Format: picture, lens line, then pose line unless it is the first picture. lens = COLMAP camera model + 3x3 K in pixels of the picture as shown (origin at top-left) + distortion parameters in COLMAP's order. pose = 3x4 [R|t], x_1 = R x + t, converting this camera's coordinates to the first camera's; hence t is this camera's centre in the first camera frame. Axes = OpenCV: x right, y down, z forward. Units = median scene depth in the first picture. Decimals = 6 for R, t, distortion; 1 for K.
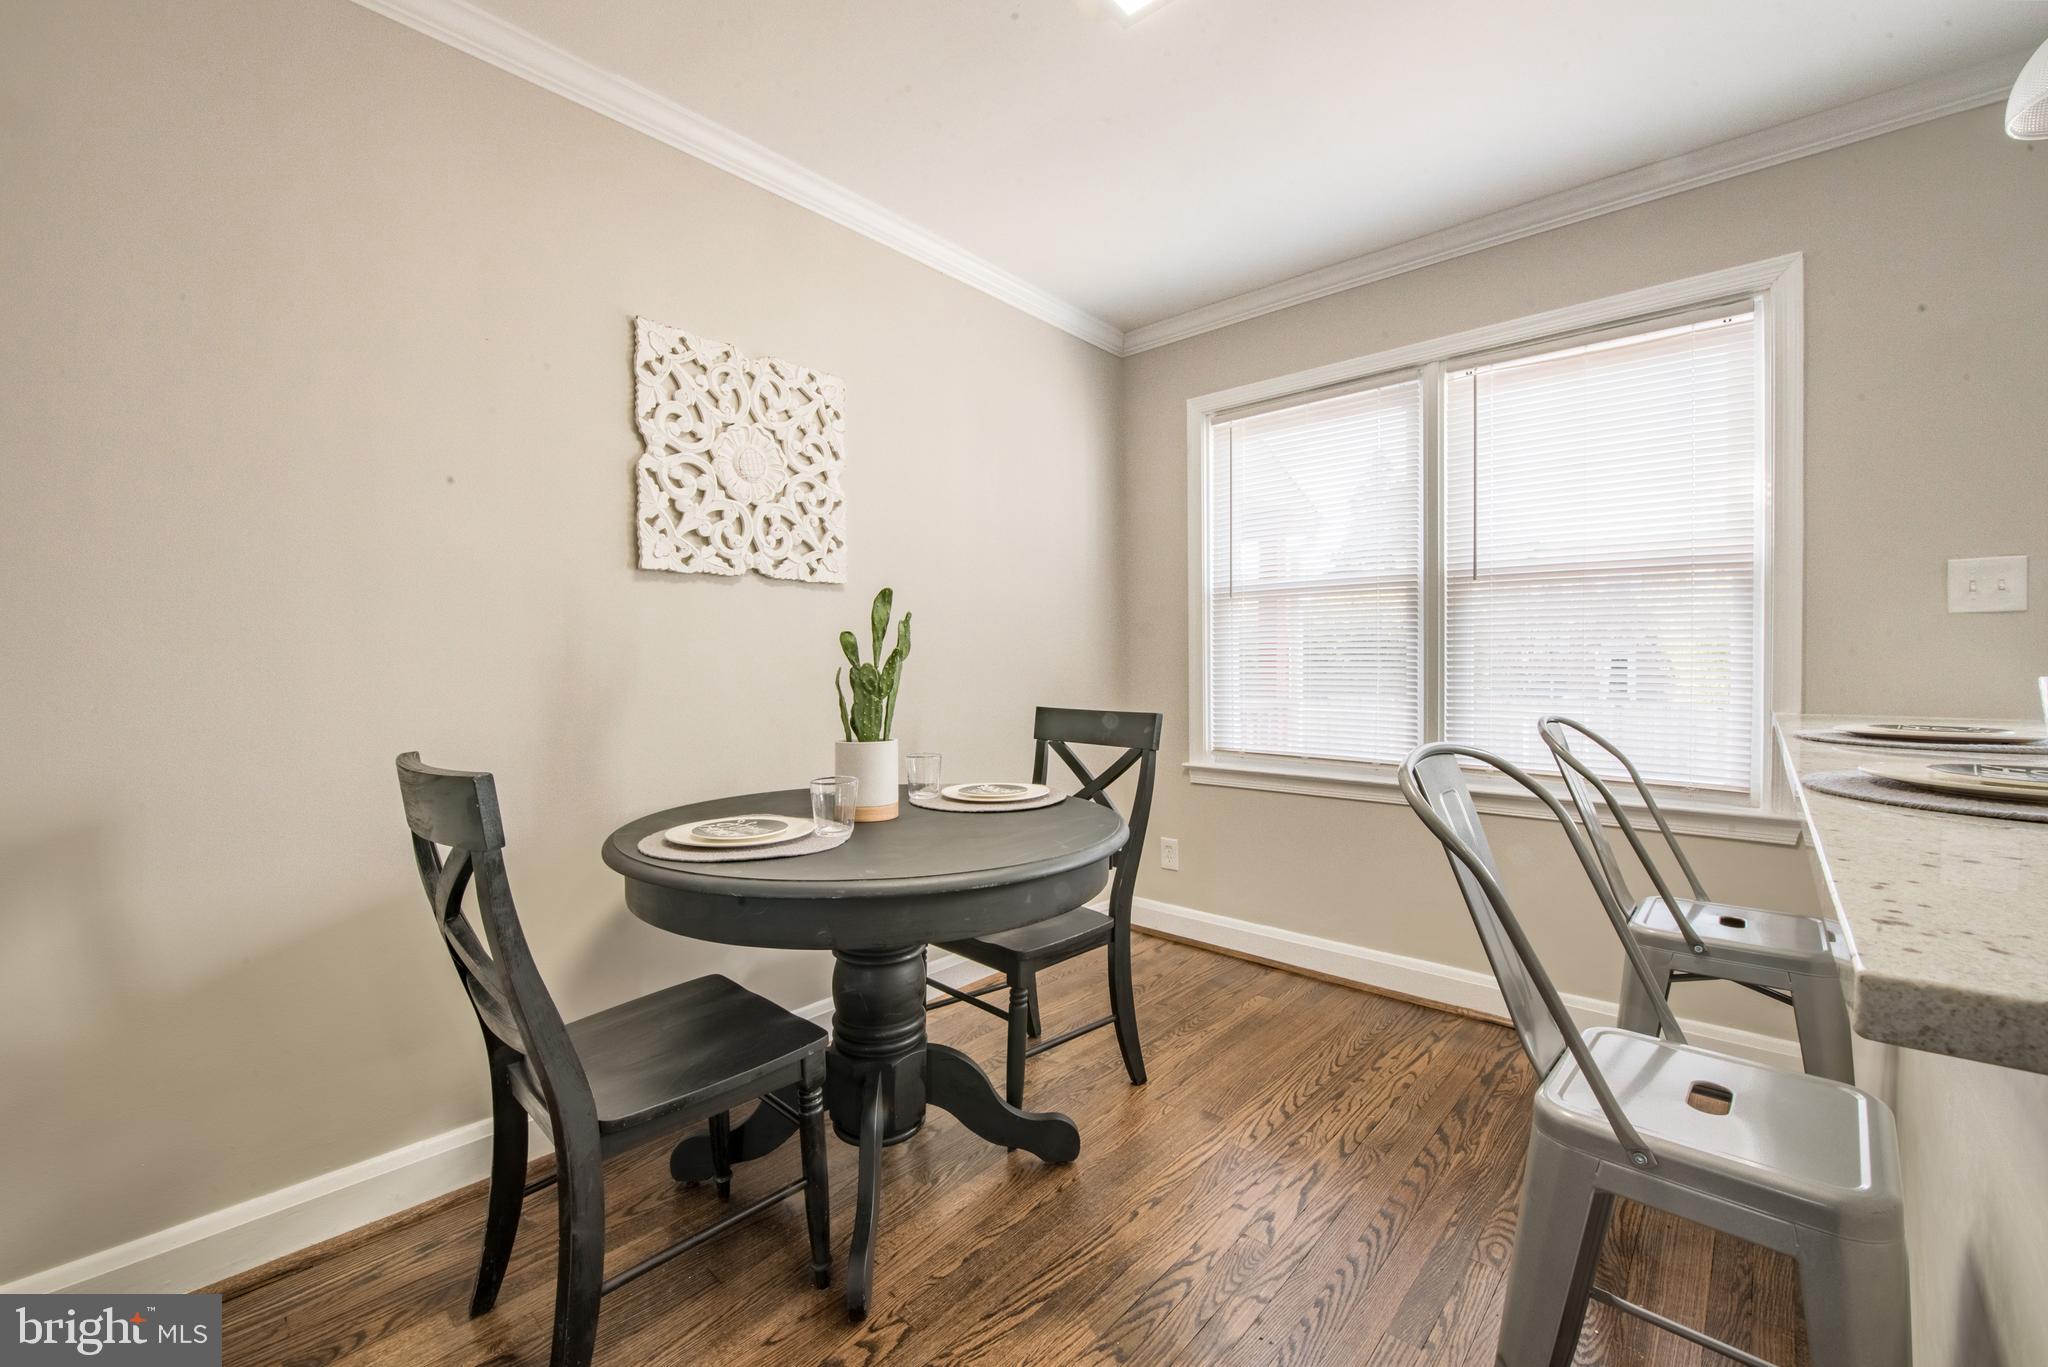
lens RADIAL K [[815.3, 0, 1025.7], [0, 815.3, 680.3], [0, 0, 1]] dist [-0.011380, -0.006646]
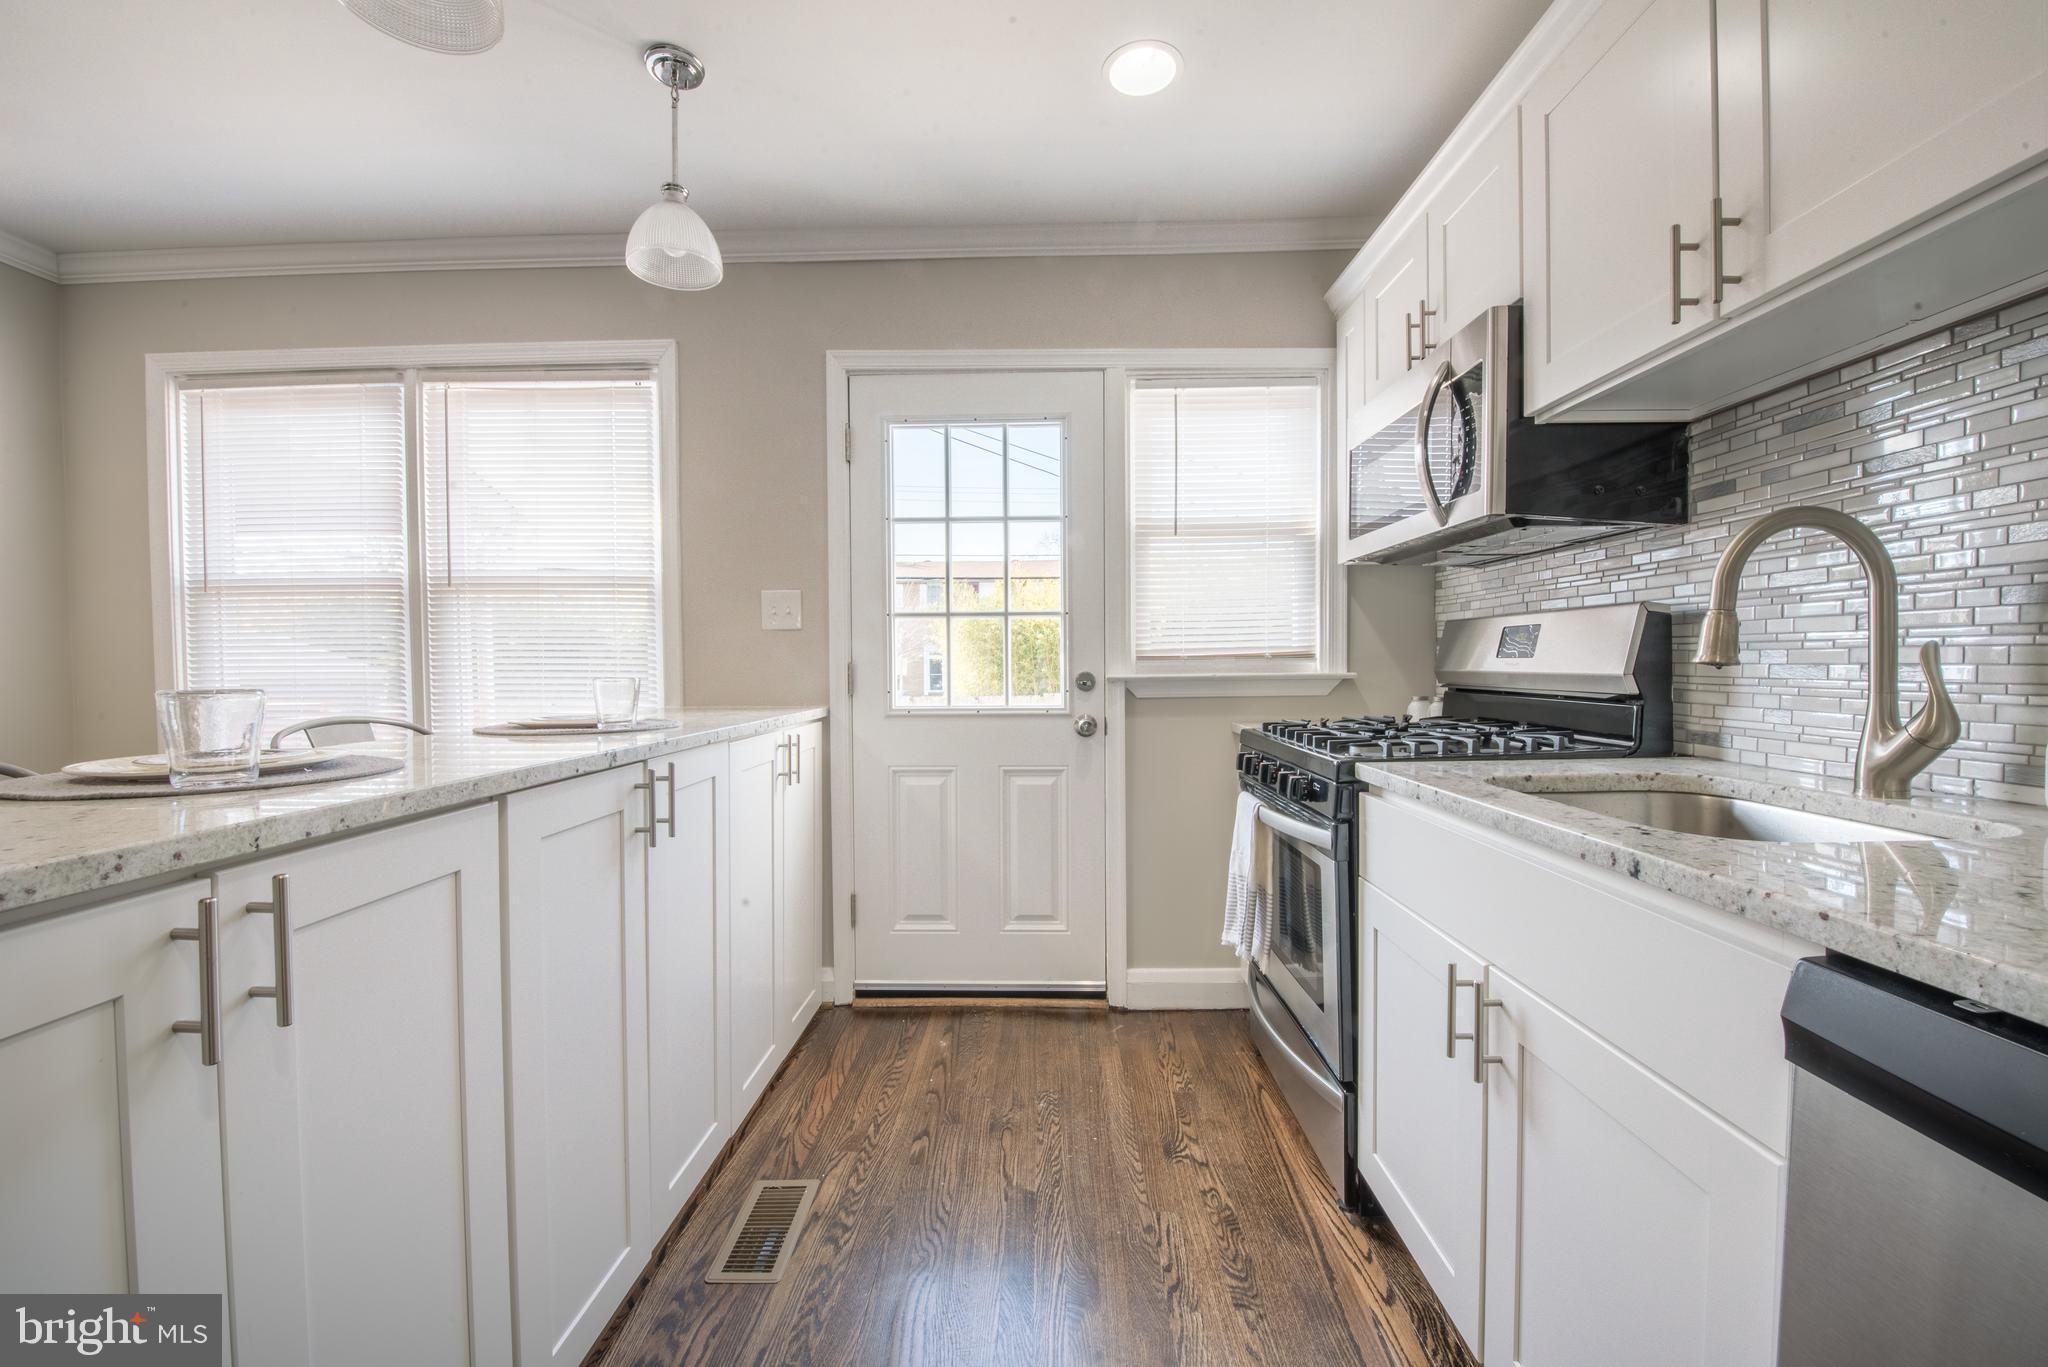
lens RADIAL K [[816.2, 0, 1024.1], [0, 816.2, 683.9], [0, 0, 1]] dist [-0.013014, -0.004993]
pose [[0.756843, -0.017157, 0.653371, 0.503758], [0.016129, 0.999841, 0.007572, 0.004659], [-0.653398, 0.004808, 0.757000, -0.305327]]
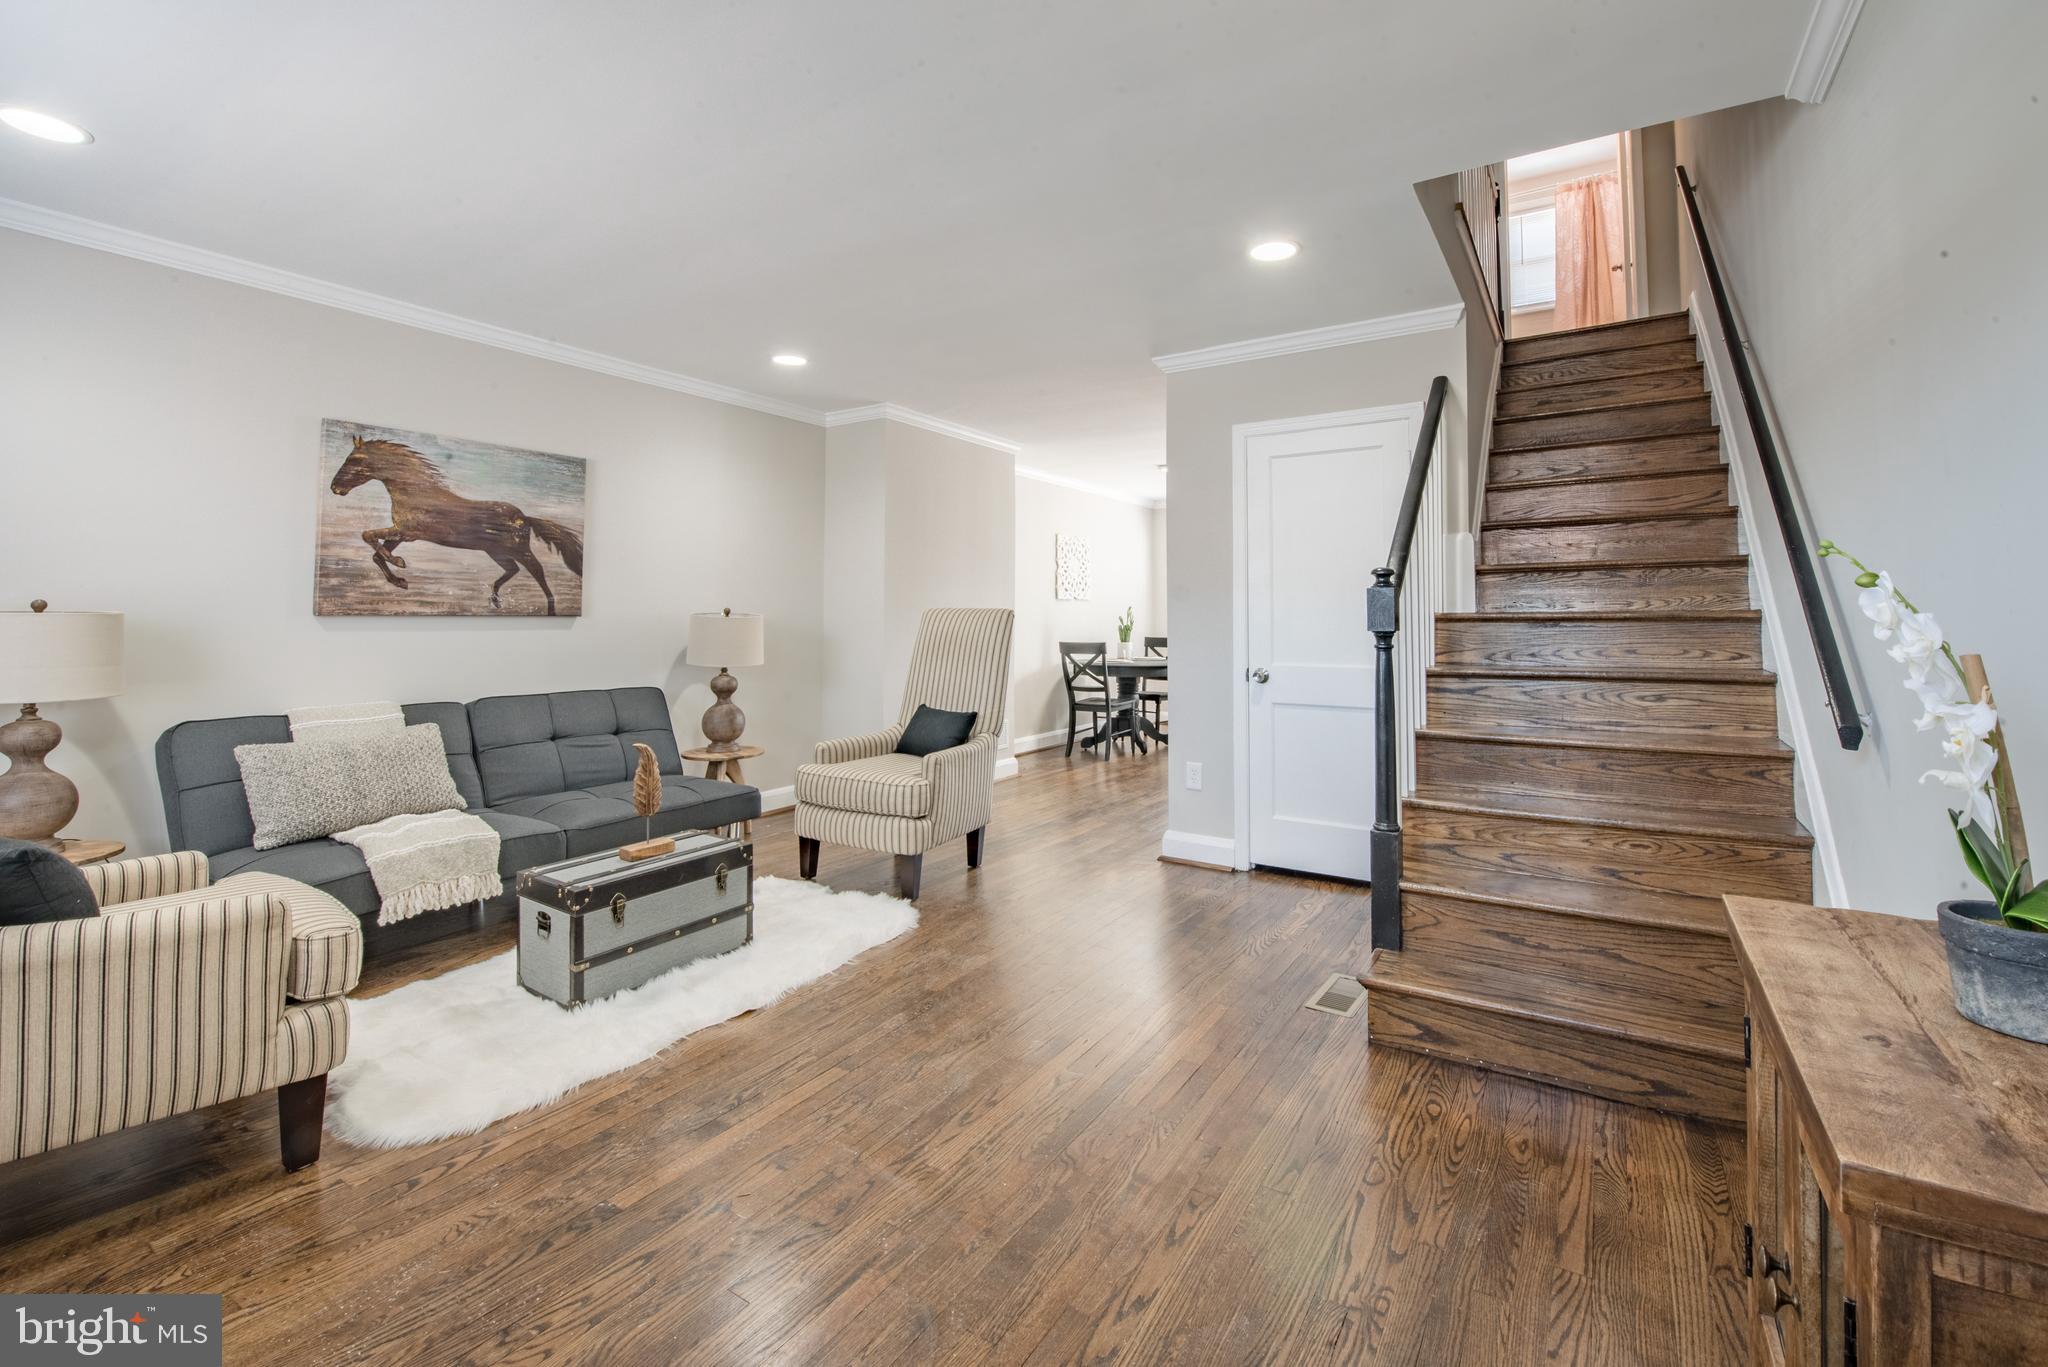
lens RADIAL K [[842.8, 0, 1064.3], [0, 842.8, 588.3], [0, 0, 1]] dist [-0.020634, -0.000175]
pose [[0.985350, 0.009641, 0.170274, -1.002831], [-0.000296, 0.998496, -0.054818, 0.027207], [-0.170546, 0.053965, 0.983871, -2.606601]]
